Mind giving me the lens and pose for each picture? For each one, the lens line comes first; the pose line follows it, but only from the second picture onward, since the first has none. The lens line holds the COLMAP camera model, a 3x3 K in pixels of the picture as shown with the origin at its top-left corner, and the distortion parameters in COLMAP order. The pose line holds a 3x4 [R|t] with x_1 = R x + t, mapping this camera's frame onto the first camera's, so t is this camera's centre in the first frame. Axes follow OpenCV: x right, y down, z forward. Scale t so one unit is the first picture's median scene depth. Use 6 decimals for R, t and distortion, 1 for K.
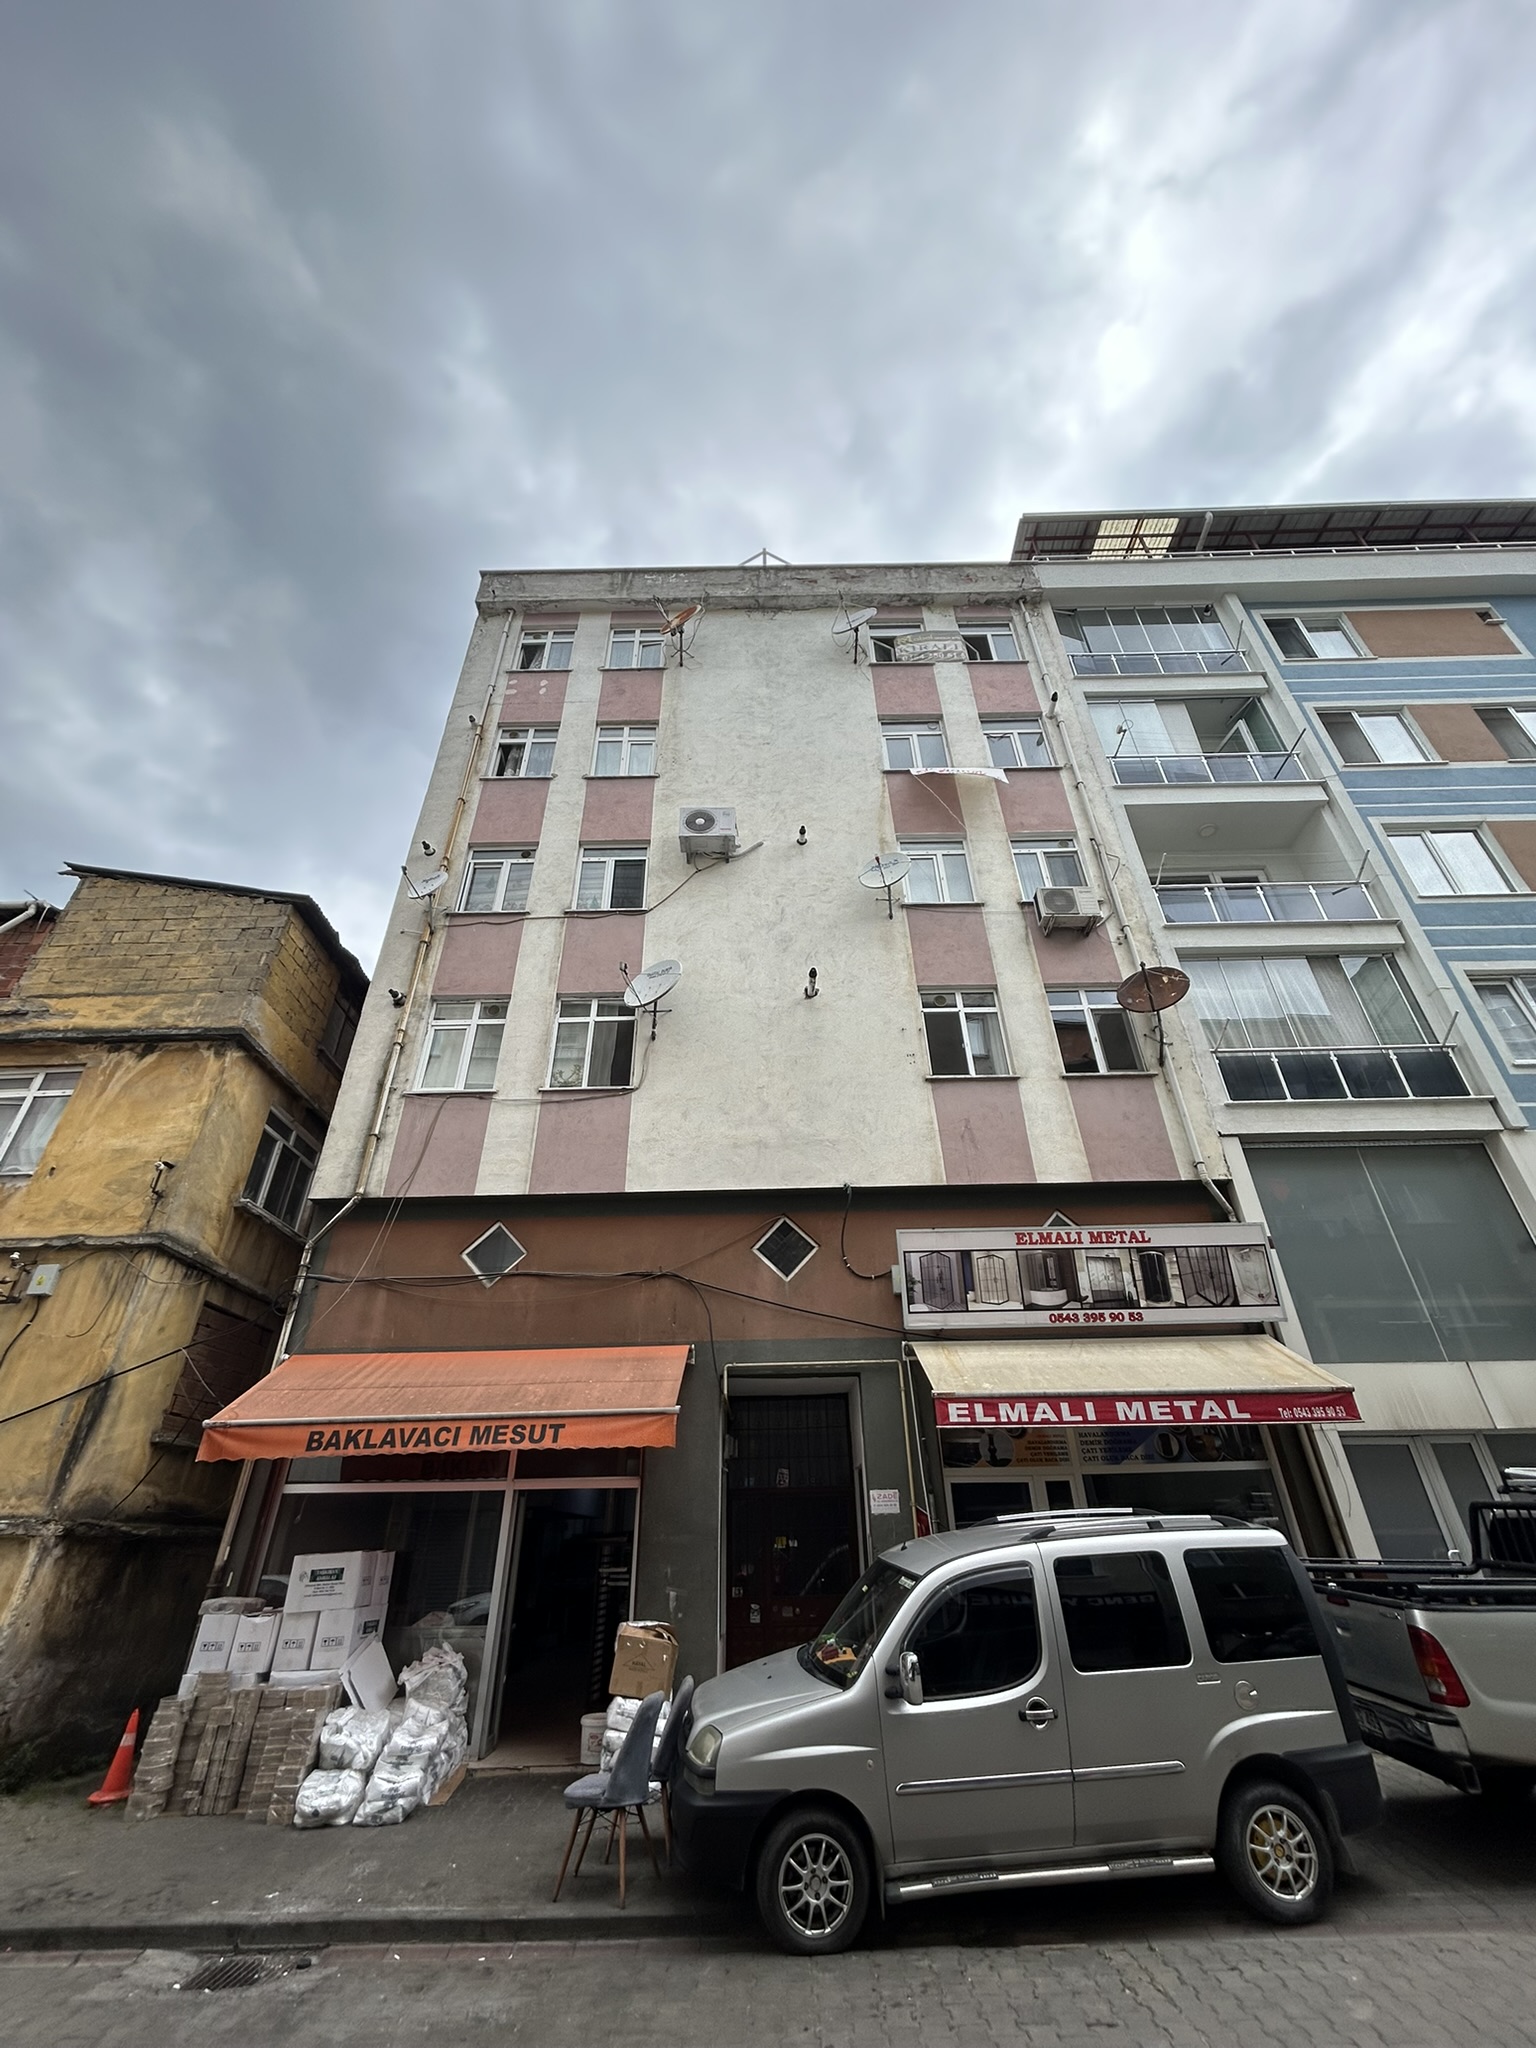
lens RADIAL K [[827.6, 0, 768.0], [0, 827.6, 1024.0], [0, 0, 1]] dist [0.011463, 0.000128]
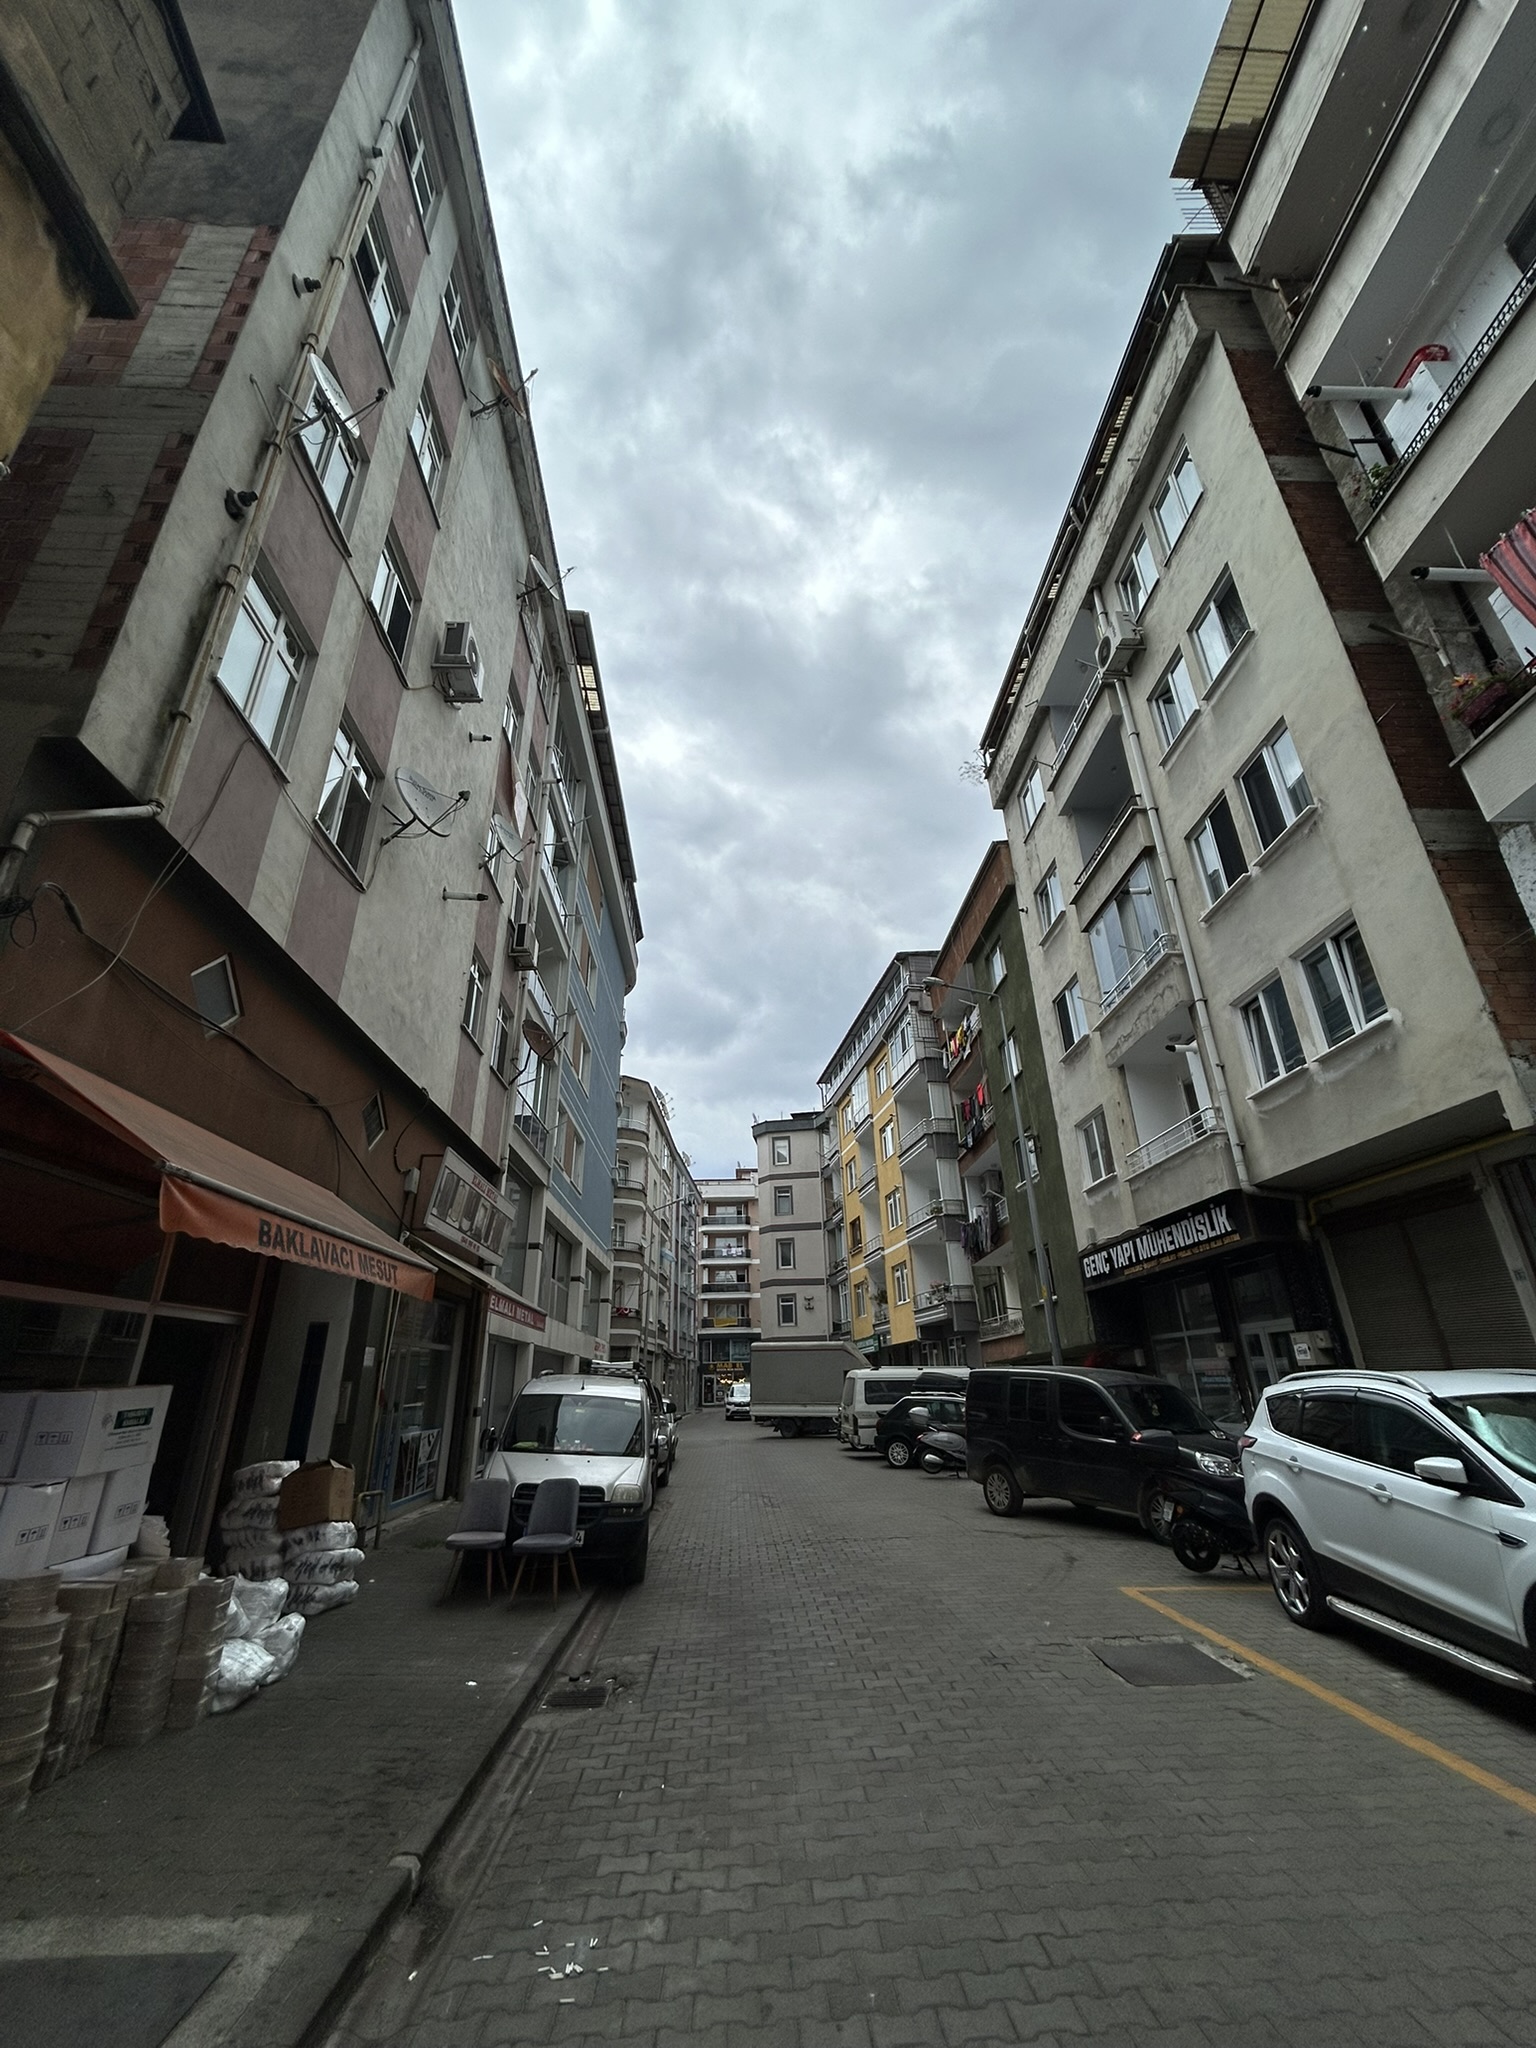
lens RADIAL K [[823.6, 0, 768.9], [0, 823.6, 1026.2], [0, 0, 1]] dist [0.001349, 0.000275]
pose [[-0.063393, 0.417327, 0.906543, -0.926755], [-0.515382, 0.764179, -0.387830, 0.309614], [-0.854613, -0.491802, 0.166639, 0.455864]]
